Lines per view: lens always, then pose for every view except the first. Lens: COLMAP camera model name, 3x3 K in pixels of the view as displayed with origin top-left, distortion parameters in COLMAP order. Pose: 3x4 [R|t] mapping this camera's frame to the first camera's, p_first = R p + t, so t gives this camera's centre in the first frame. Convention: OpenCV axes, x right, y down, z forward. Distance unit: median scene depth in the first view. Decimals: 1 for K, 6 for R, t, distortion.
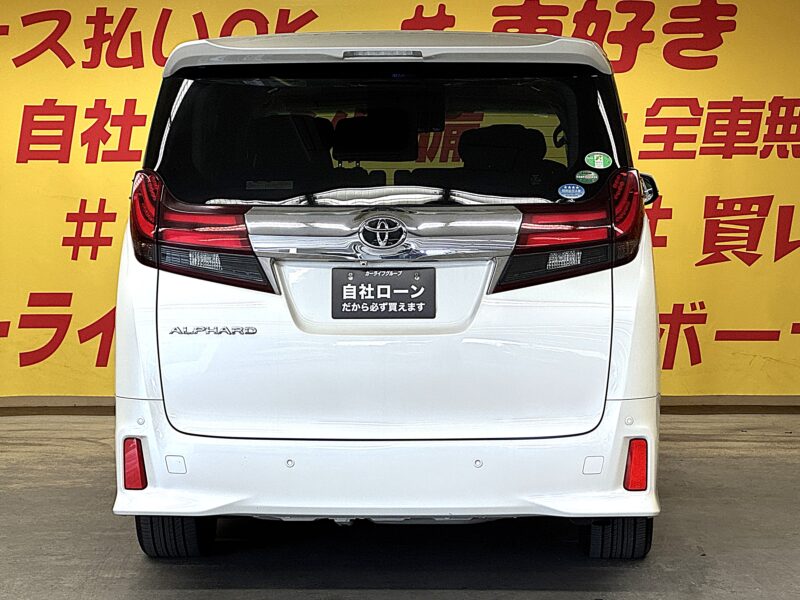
lens RADIAL K [[2276.8, 0, 405.0], [0, 2276.8, 341.2], [0, 0, 1]] dist [0.048720, 0.000000]
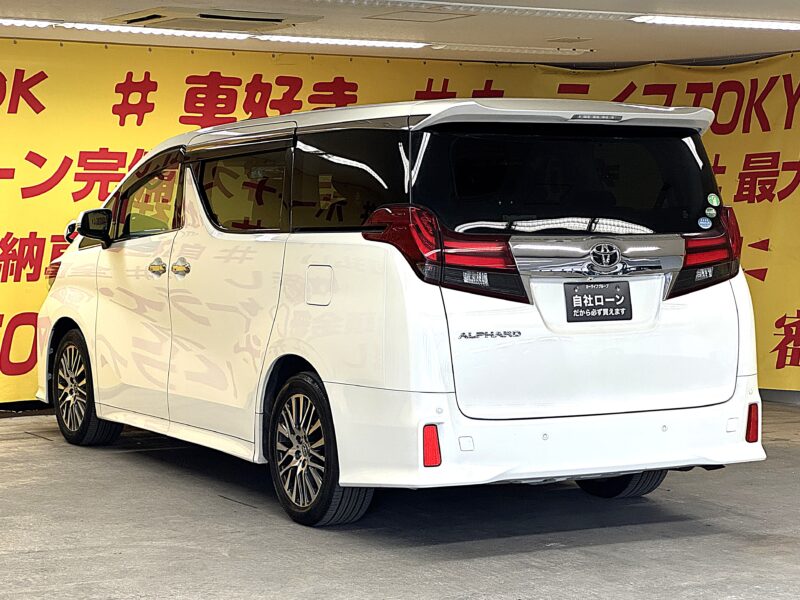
lens RADIAL K [[1795.0, 0, 415.4], [0, 1795.0, 330.2], [0, 0, 1]] dist [0.133526, 0.000000]
pose [[0.851523, -0.030974, 0.523402, -0.631247], [0.036043, 0.999350, 0.000502, -0.008975], [-0.523077, 0.018437, 0.852086, 0.180041]]
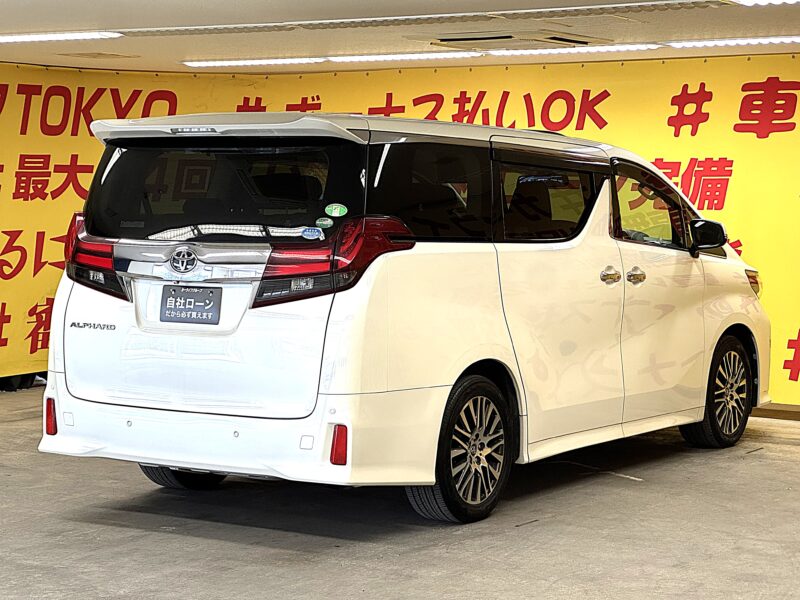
lens RADIAL K [[1795.0, 0, 401.9], [0, 1795.0, 297.4], [0, 0, 1]] dist [0.133526, 0.000000]
pose [[0.860521, 0.040463, -0.507806, 0.642941], [-0.053733, 0.998489, -0.011494, -0.019736], [0.506574, 0.037177, 0.861395, 0.134276]]
